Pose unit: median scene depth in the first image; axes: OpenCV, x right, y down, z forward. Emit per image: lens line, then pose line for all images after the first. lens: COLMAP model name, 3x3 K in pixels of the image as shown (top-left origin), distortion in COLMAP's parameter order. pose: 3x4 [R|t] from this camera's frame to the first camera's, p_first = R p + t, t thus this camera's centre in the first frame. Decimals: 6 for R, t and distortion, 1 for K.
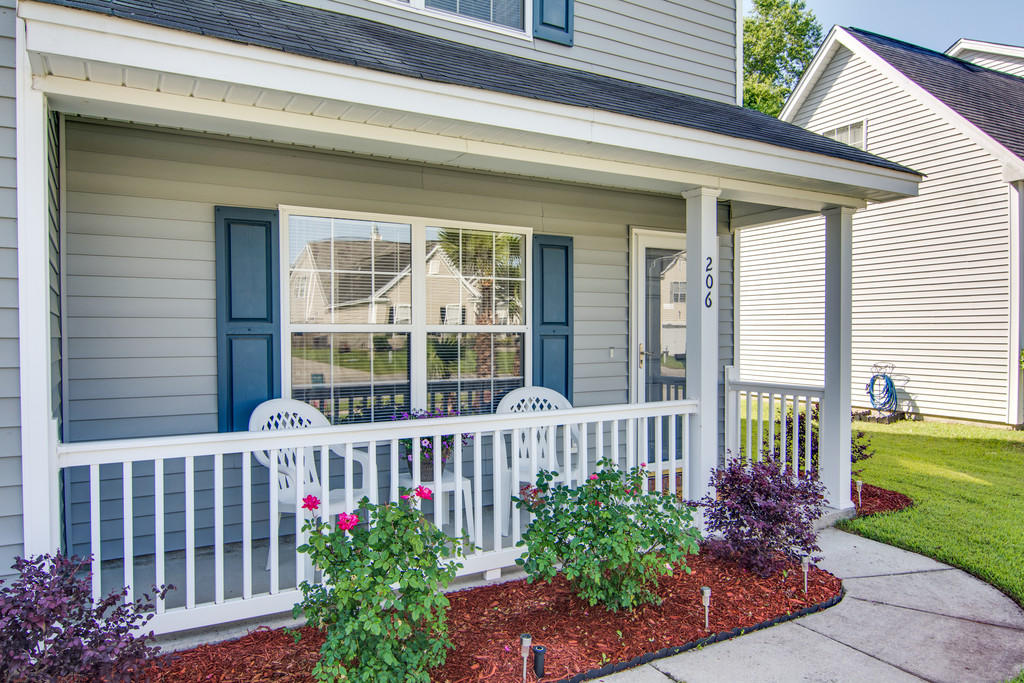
lens RADIAL K [[701.6, 0, 510.5], [0, 701.6, 345.7], [0, 0, 1]] dist [0.001097, -0.007176]
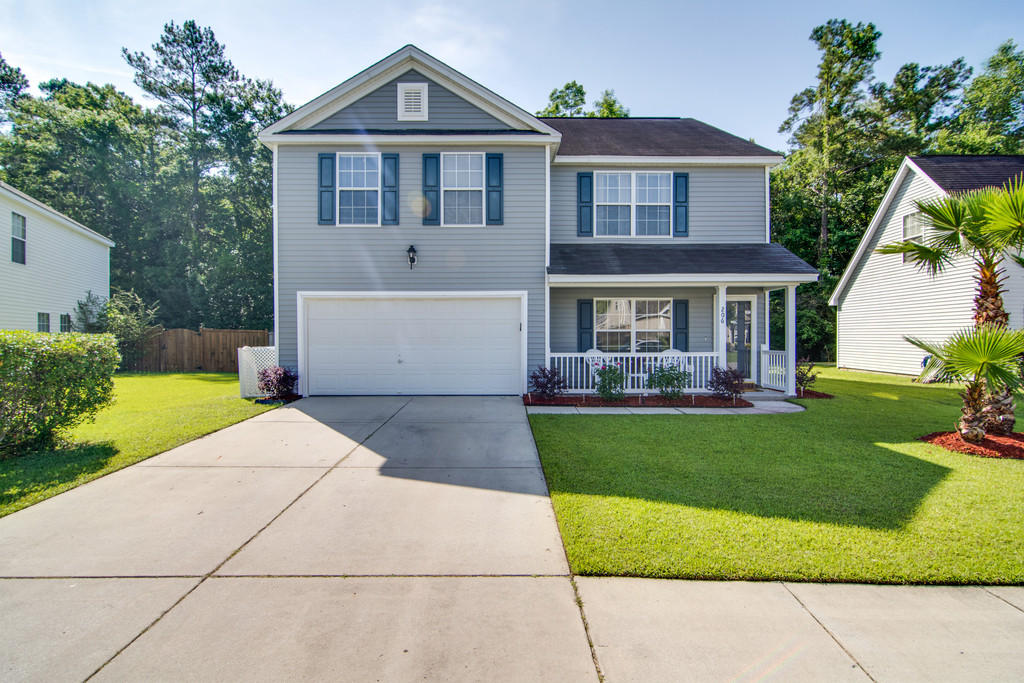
lens RADIAL K [[495.8, 0, 507.4], [0, 495.8, 339.3], [0, 0, 1]] dist [-0.010197, -0.006084]
pose [[0.866751, 0.001715, -0.498737, 0.466025], [-0.007866, 0.999917, -0.010232, 0.041221], [0.498678, 0.012792, 0.866693, -1.196213]]
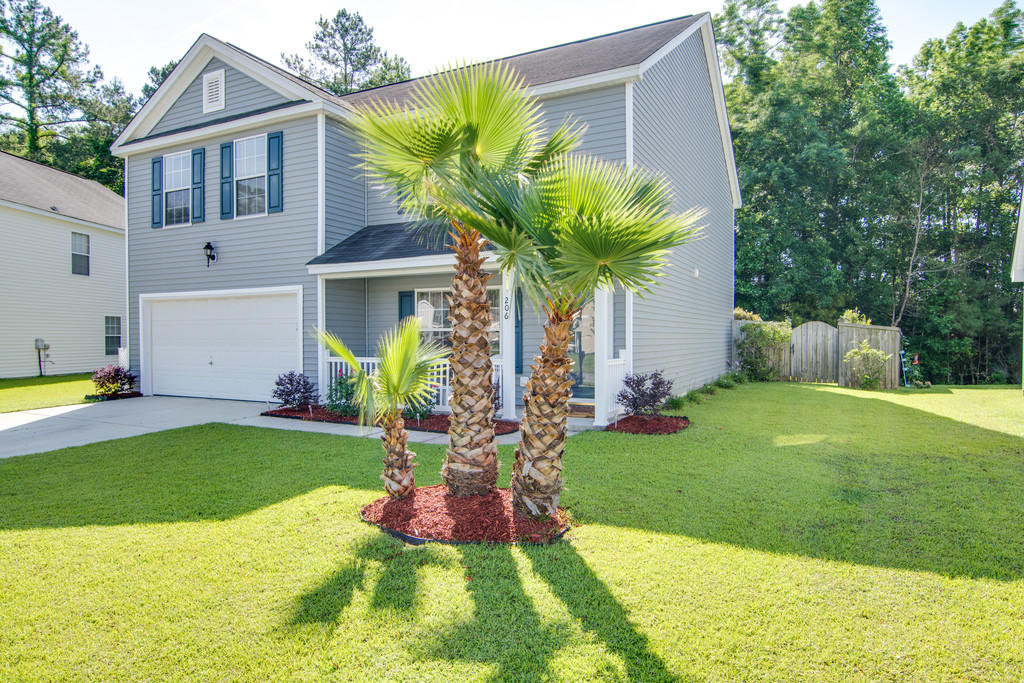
lens RADIAL K [[631.3, 0, 505.2], [0, 631.3, 339.6], [0, 0, 1]] dist [0.003459, -0.003186]
pose [[0.531226, 0.002945, -0.847225, 1.703488], [-0.013505, 0.999896, -0.004993, 0.020321], [0.847122, 0.014094, 0.531211, -0.084962]]
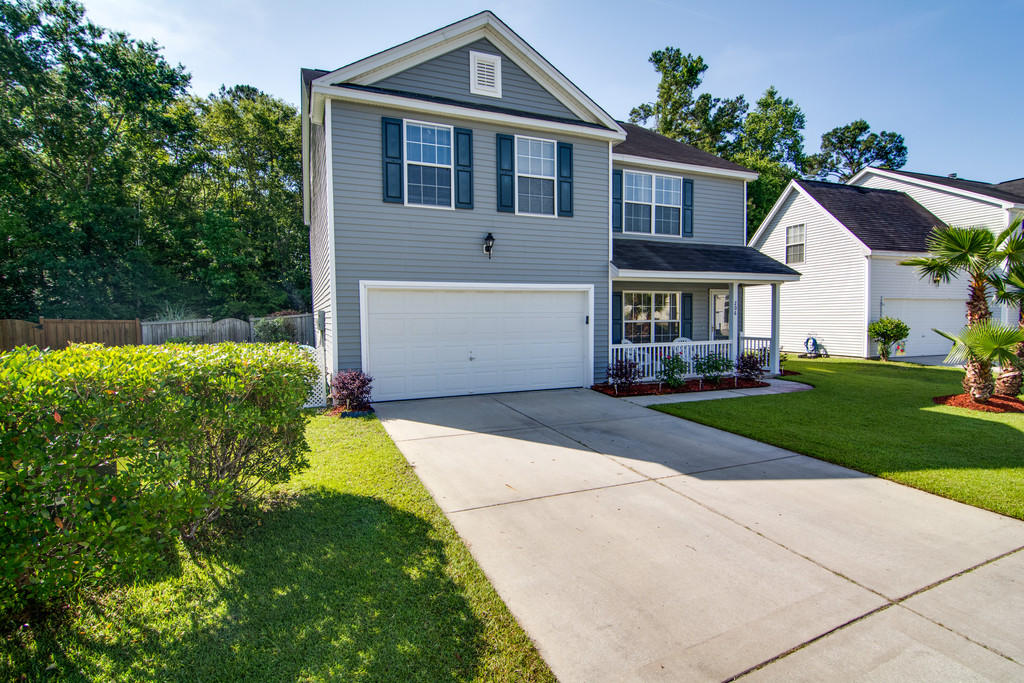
lens RADIAL K [[495.8, 0, 506.7], [0, 495.8, 339.8], [0, 0, 1]] dist [-0.010197, -0.006084]
pose [[0.990476, -0.002535, -0.137665, -0.464170], [0.006359, 0.999606, 0.027346, -0.002624], [0.137542, -0.027961, 0.990101, -1.470322]]
